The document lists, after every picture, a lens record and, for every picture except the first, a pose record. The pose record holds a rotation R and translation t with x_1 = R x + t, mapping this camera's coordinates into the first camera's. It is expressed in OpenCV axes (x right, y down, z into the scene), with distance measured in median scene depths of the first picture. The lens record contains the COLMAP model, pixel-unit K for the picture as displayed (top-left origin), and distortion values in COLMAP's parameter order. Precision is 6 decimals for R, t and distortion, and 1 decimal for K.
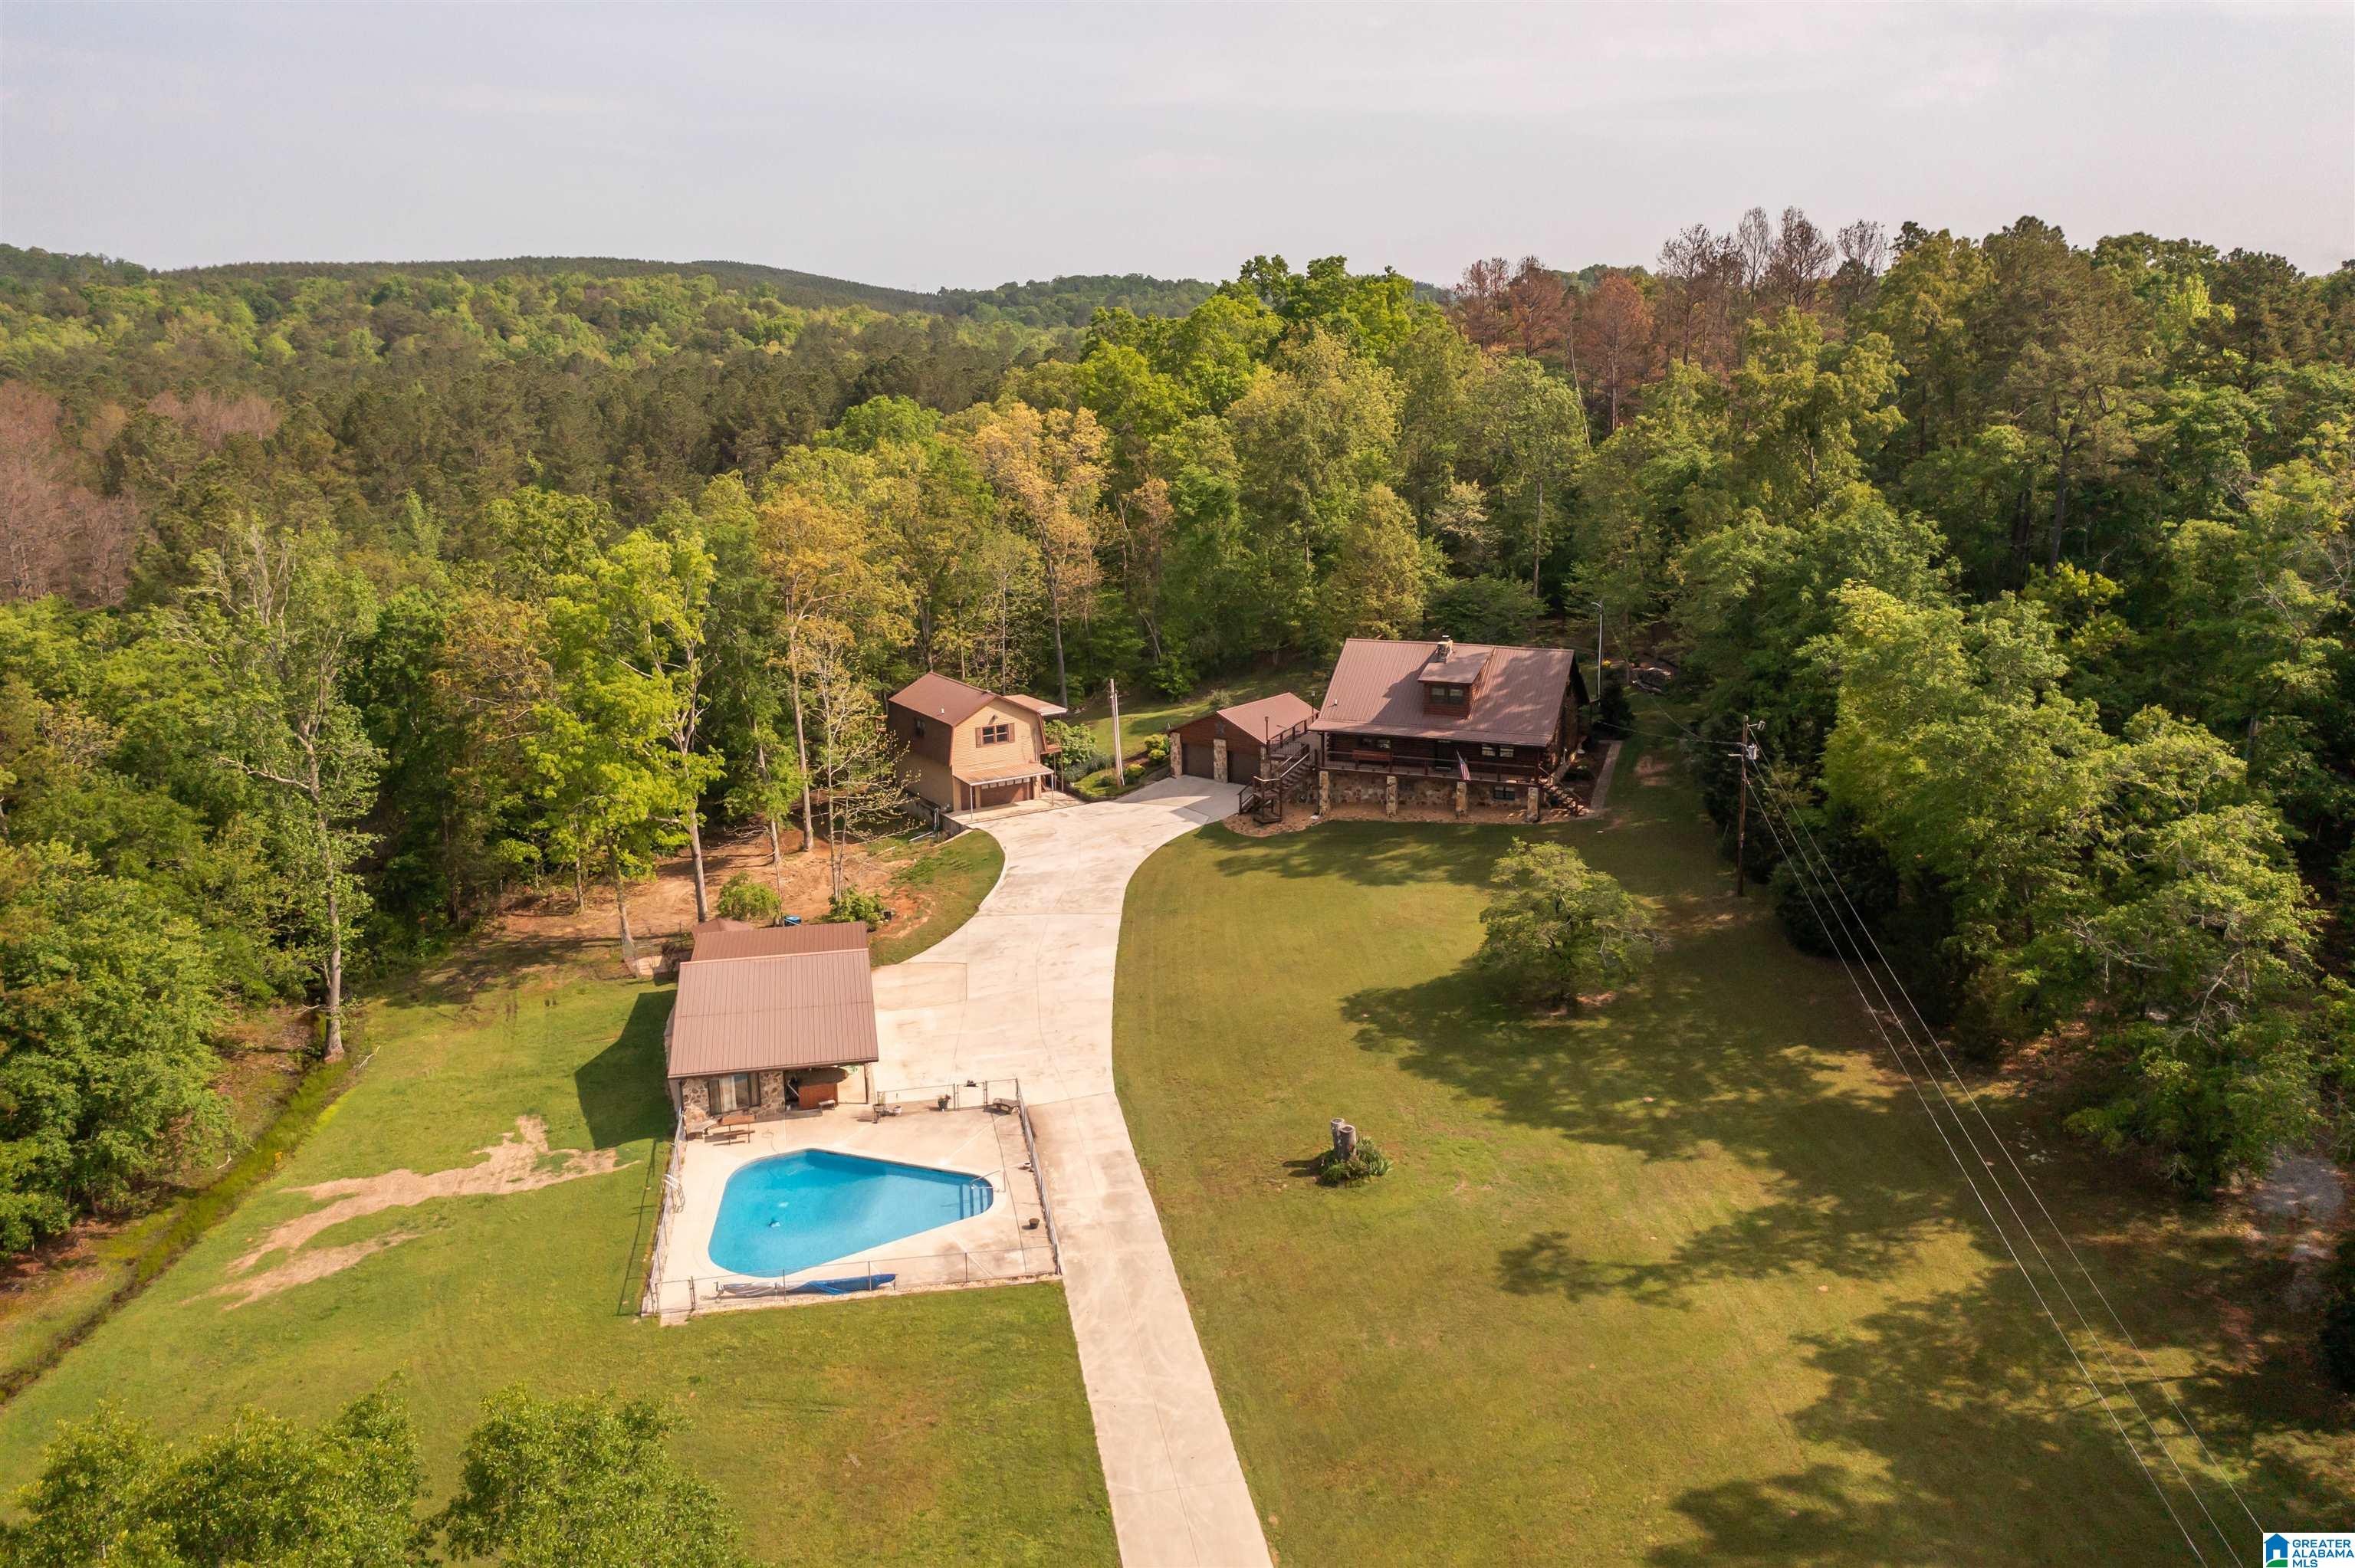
lens RADIAL K [[1936.9, 0, 1172.0], [0, 1936.9, 774.3], [0, 0, 1]] dist [-0.005974, 0.001053]
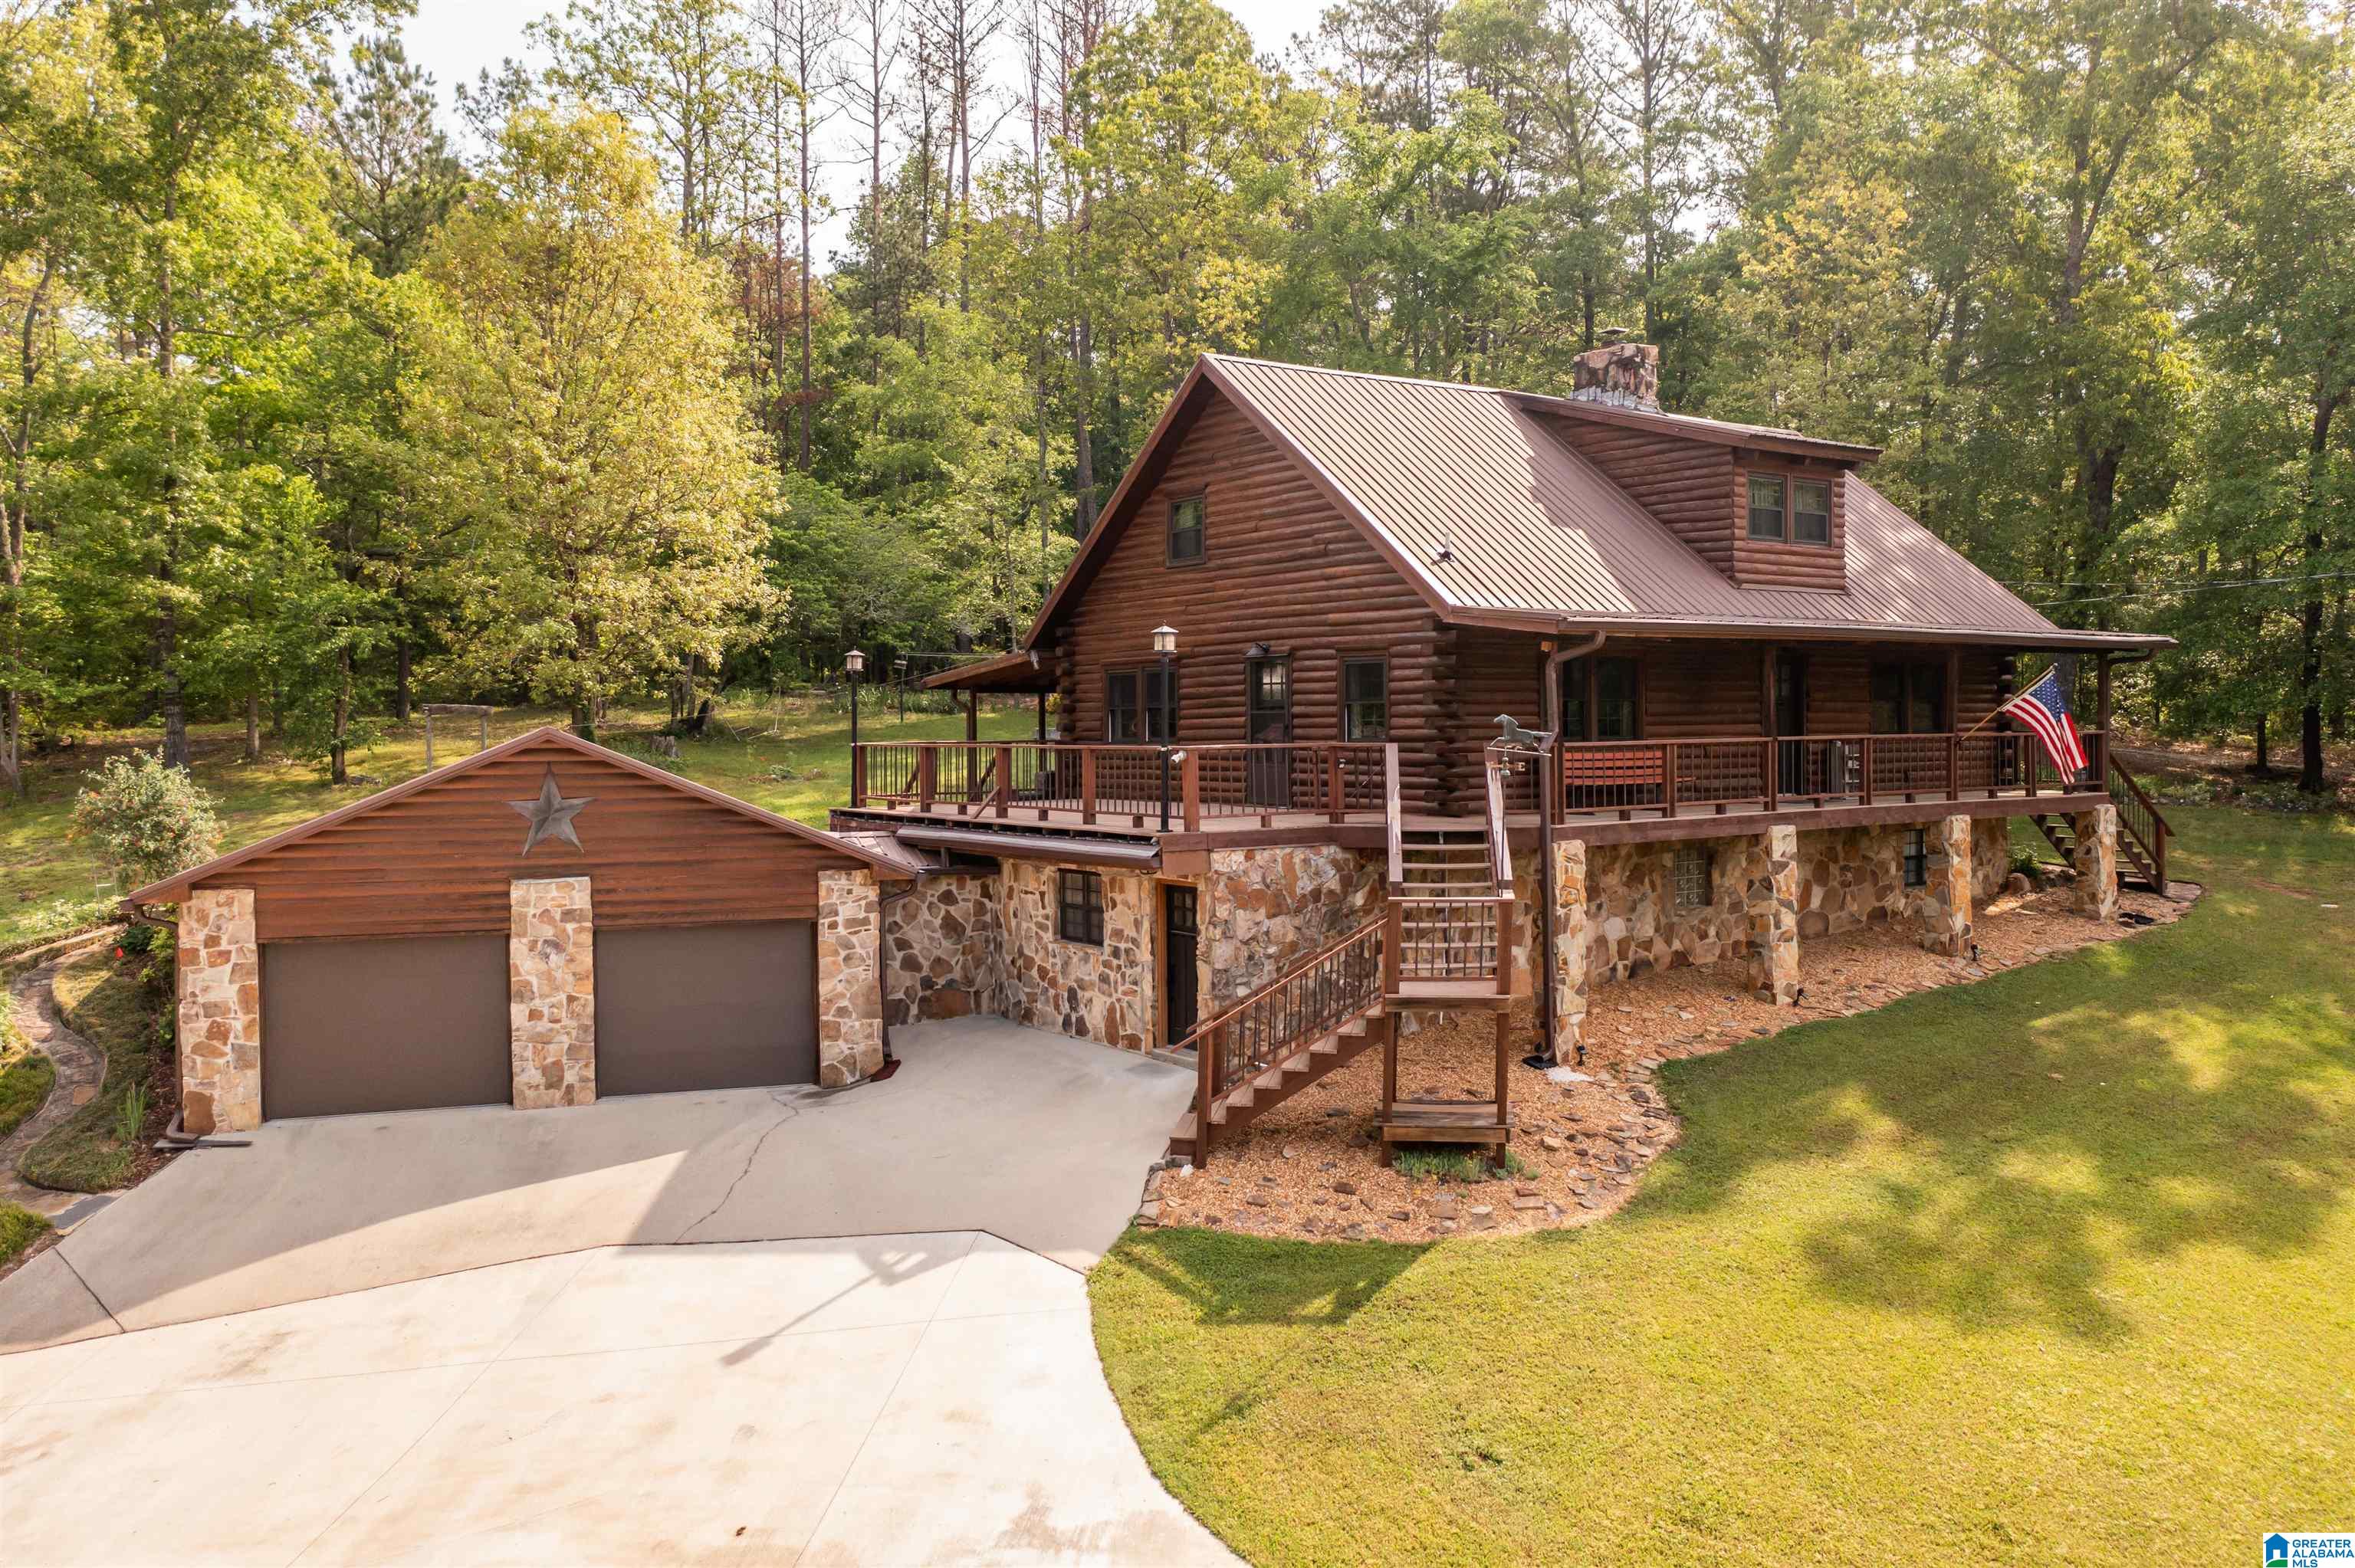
lens RADIAL K [[1936.9, 0, 1176.6], [0, 1936.9, 778.9], [0, 0, 1]] dist [-0.005974, 0.001053]
pose [[0.505306, -0.016644, 0.862780, -0.132416], [0.200883, 0.974615, -0.098850, 0.004389], [-0.839233, 0.223267, 0.495822, 1.021786]]
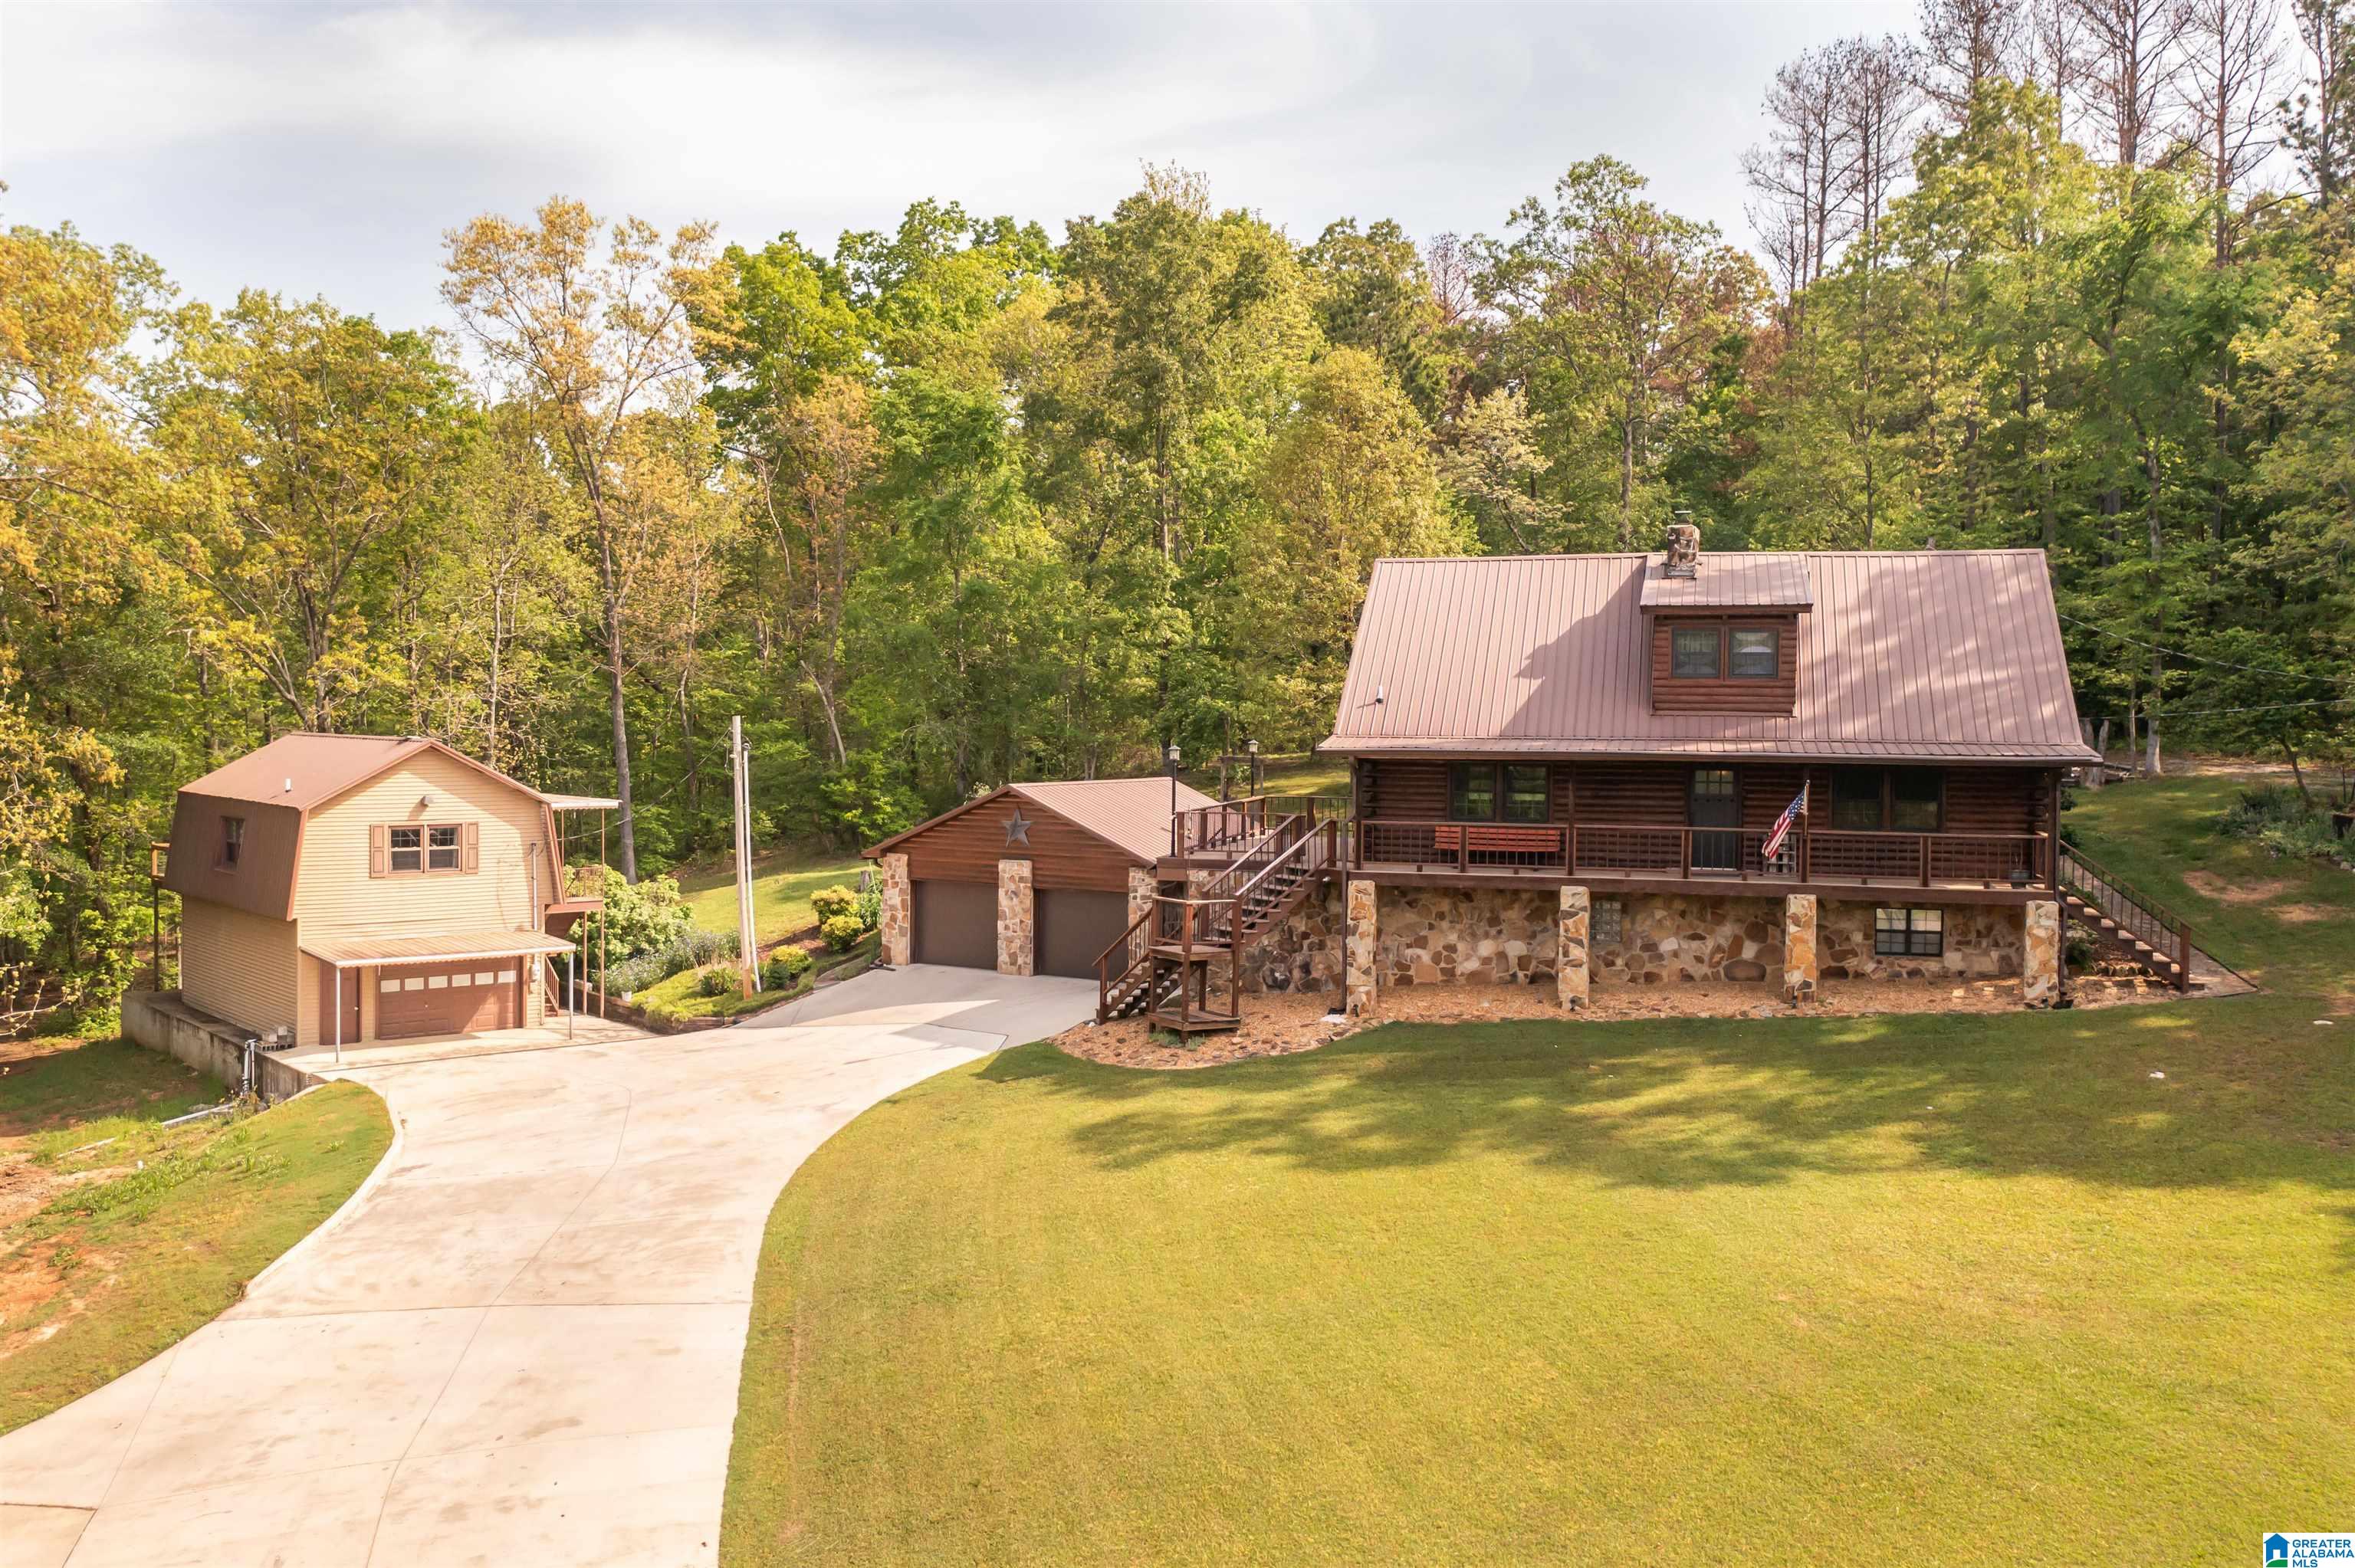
lens RADIAL K [[2107.8, 0, 1033.5], [0, 2107.8, 806.5], [0, 0, 1]] dist [-0.002846, 0.029259]
pose [[0.993957, 0.020218, 0.107896, -0.020566], [0.000519, 0.982016, -0.188795, 0.060844], [-0.109773, 0.187710, 0.976071, 0.705914]]
